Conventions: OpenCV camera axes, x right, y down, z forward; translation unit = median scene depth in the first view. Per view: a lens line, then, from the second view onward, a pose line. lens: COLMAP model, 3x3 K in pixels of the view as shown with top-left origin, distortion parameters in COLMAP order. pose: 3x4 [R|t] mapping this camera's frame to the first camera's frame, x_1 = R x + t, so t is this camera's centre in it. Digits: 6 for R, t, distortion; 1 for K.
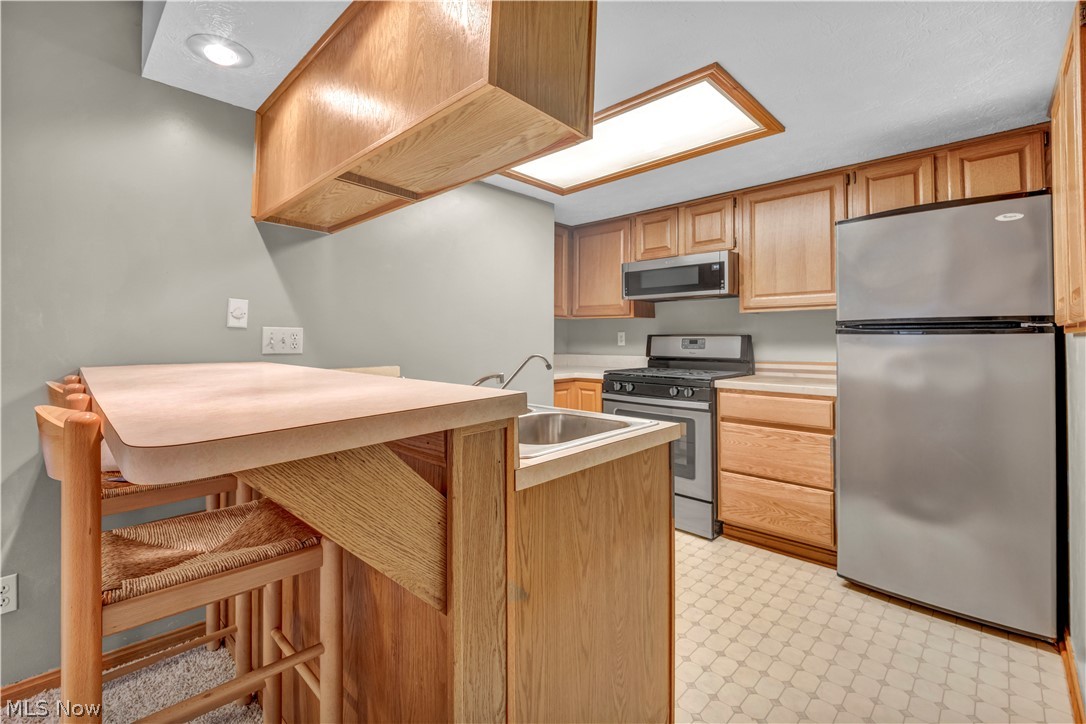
lens RADIAL K [[474.3, 0, 539.5], [0, 474.3, 343.9], [0, 0, 1]] dist [-0.016368, -0.011305]
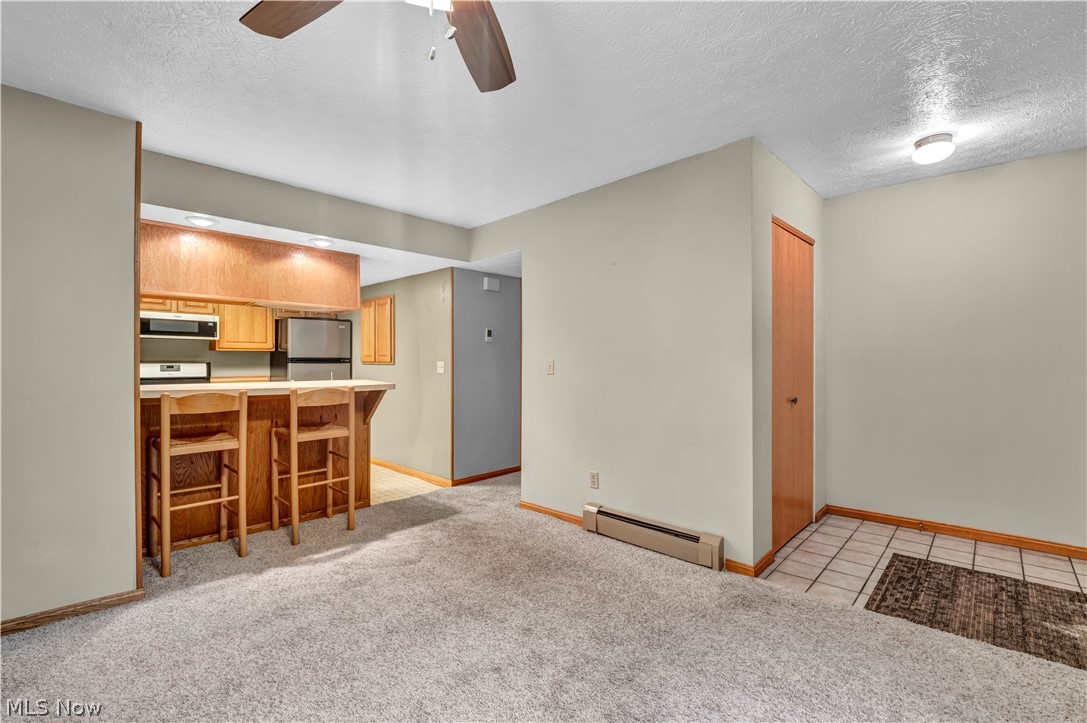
lens RADIAL K [[501.4, 0, 543.5], [0, 501.4, 361.5], [0, 0, 1]] dist [0.001650, -0.022597]
pose [[-0.034220, 0.005299, 0.999400, -1.423134], [0.007760, 0.999957, -0.005036, -0.005105], [-0.999384, 0.007583, -0.034259, -0.157906]]
